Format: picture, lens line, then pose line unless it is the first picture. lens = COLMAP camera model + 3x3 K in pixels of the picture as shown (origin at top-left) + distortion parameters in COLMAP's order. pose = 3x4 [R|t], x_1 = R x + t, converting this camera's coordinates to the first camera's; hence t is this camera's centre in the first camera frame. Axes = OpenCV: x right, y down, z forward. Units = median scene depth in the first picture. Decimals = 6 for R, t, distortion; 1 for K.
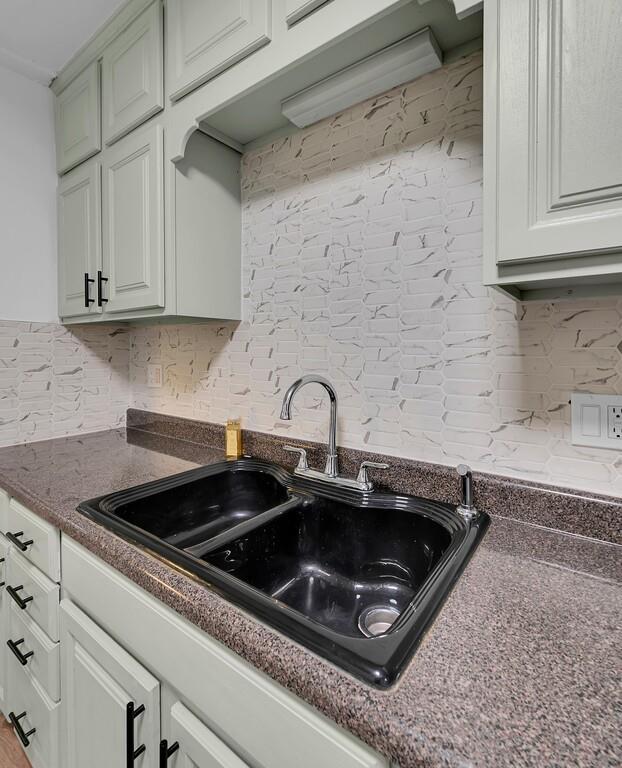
lens RADIAL K [[373.8, 0, 314.1], [0, 373.8, 354.6], [0, 0, 1]] dist [-0.000237, -0.000450]
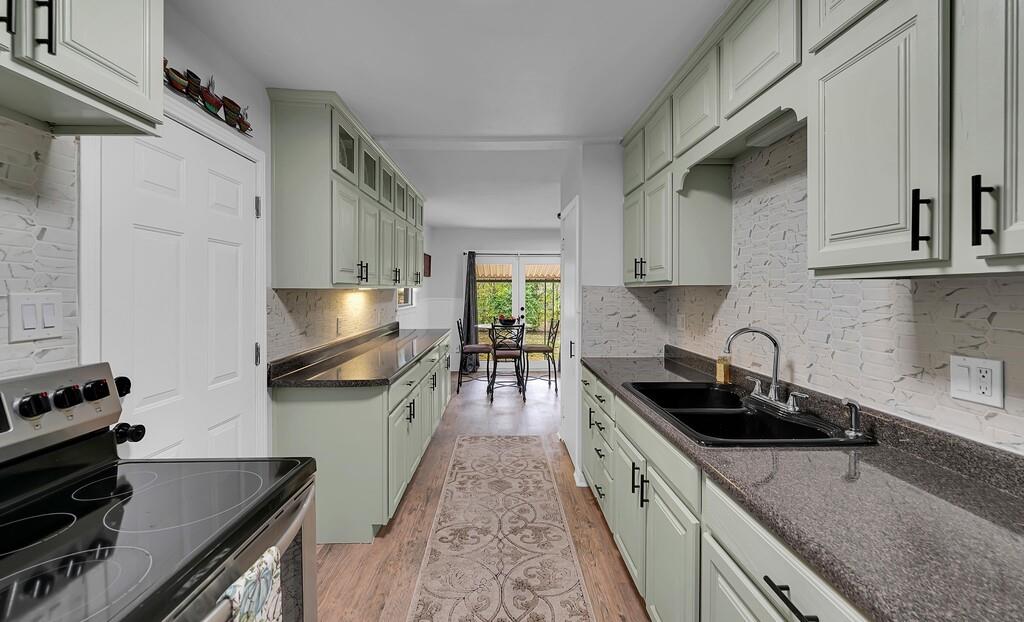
lens RADIAL K [[420.4, 0, 513.2], [0, 420.4, 291.3], [0, 0, 1]] dist [0.000309, 0.000044]
pose [[0.618552, 0.000214, -0.785744, 0.633582], [-0.014014, 0.999844, -0.010760, -0.050665], [0.785619, 0.017667, 0.618458, -0.705394]]
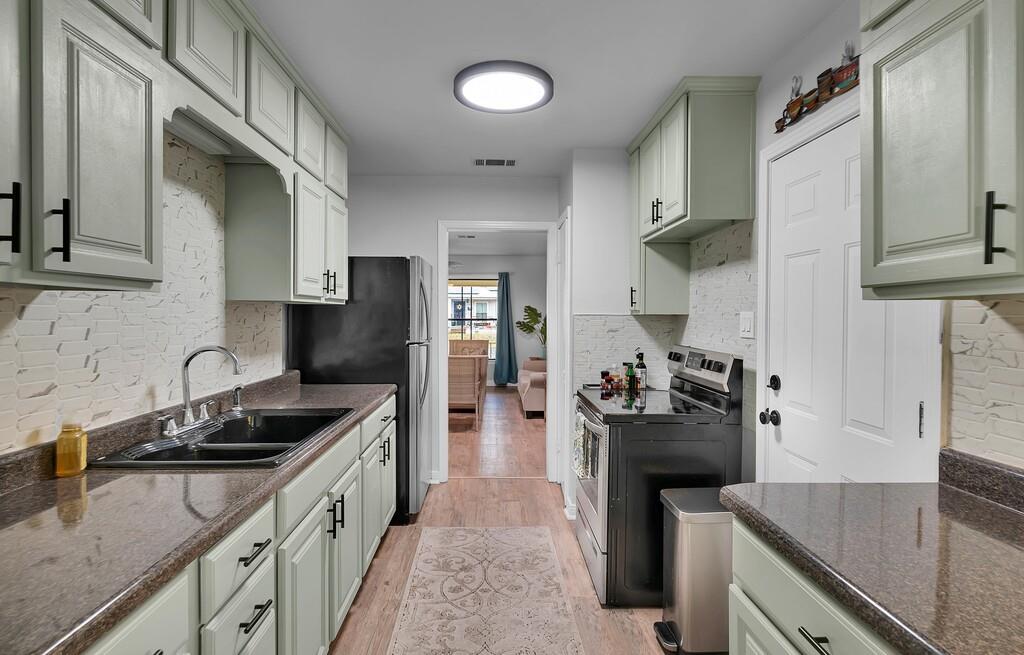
lens RADIAL K [[507.0, 0, 512.0], [0, 507.0, 327.5], [0, 0, 1]] dist [-0.000354, -0.000030]
pose [[-0.625647, -0.022430, 0.779784, -1.877621], [0.008346, 0.999337, 0.035442, -0.060580], [-0.780061, 0.028683, -0.625045, 1.130529]]
